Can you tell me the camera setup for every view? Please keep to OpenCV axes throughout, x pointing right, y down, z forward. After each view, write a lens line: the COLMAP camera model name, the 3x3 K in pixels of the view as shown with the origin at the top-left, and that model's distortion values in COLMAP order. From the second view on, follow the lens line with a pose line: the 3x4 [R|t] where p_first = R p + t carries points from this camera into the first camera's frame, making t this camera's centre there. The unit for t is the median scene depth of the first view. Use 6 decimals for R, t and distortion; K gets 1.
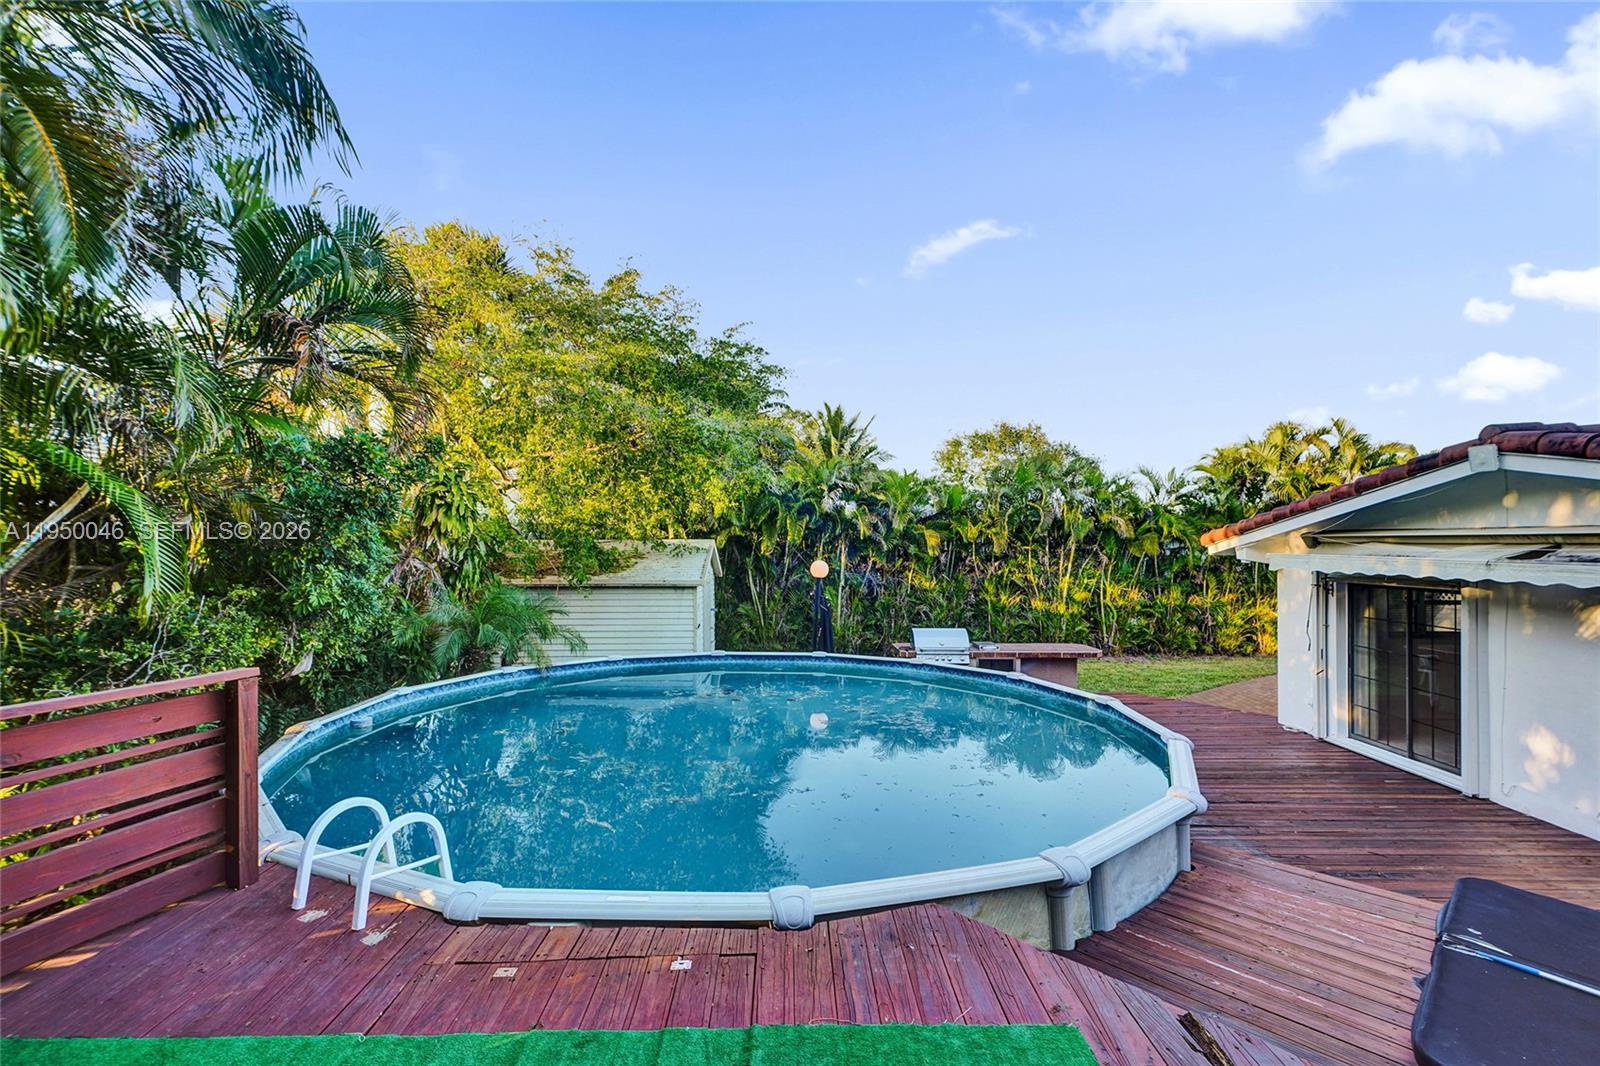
lens RADIAL K [[741.8, 0, 794.5], [0, 741.8, 537.3], [0, 0, 1]] dist [-0.001140, 0.006965]
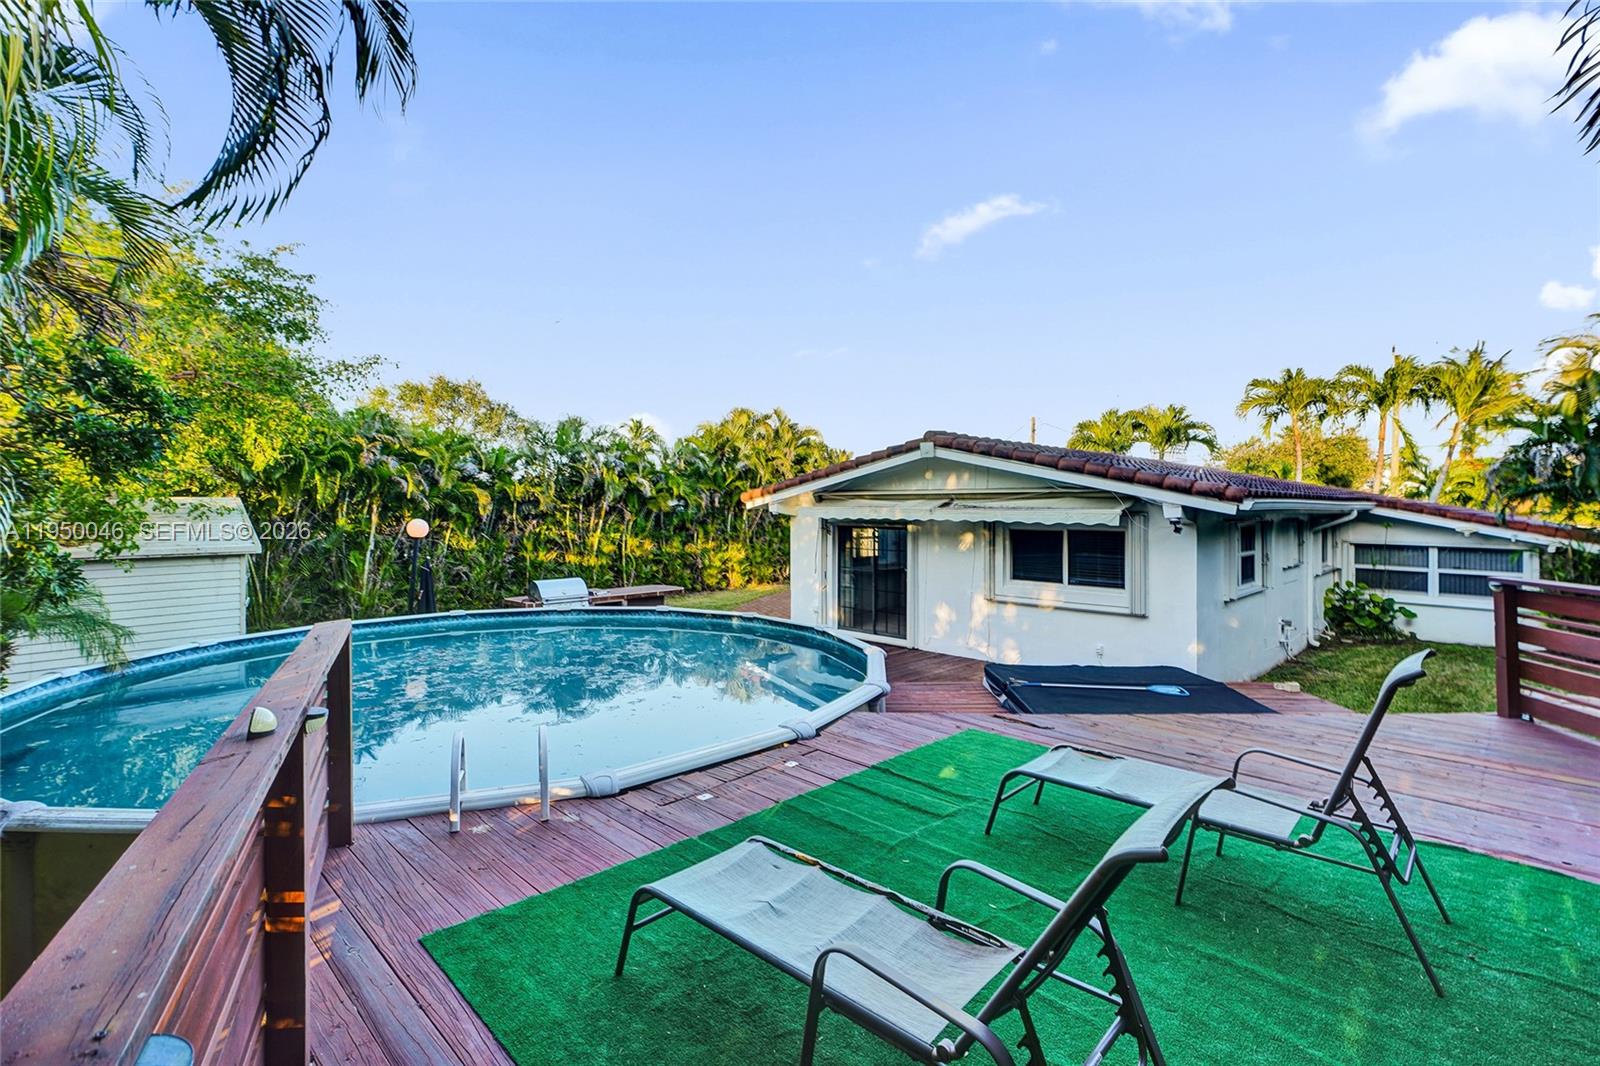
lens RADIAL K [[741.8, 0, 811.8], [0, 741.8, 499.1], [0, 0, 1]] dist [-0.001140, 0.006965]
pose [[0.722510, -0.001378, 0.691359, -0.228018], [0.000239, 0.999998, 0.001744, 0.003315], [-0.691360, -0.001094, 0.722509, -0.029770]]
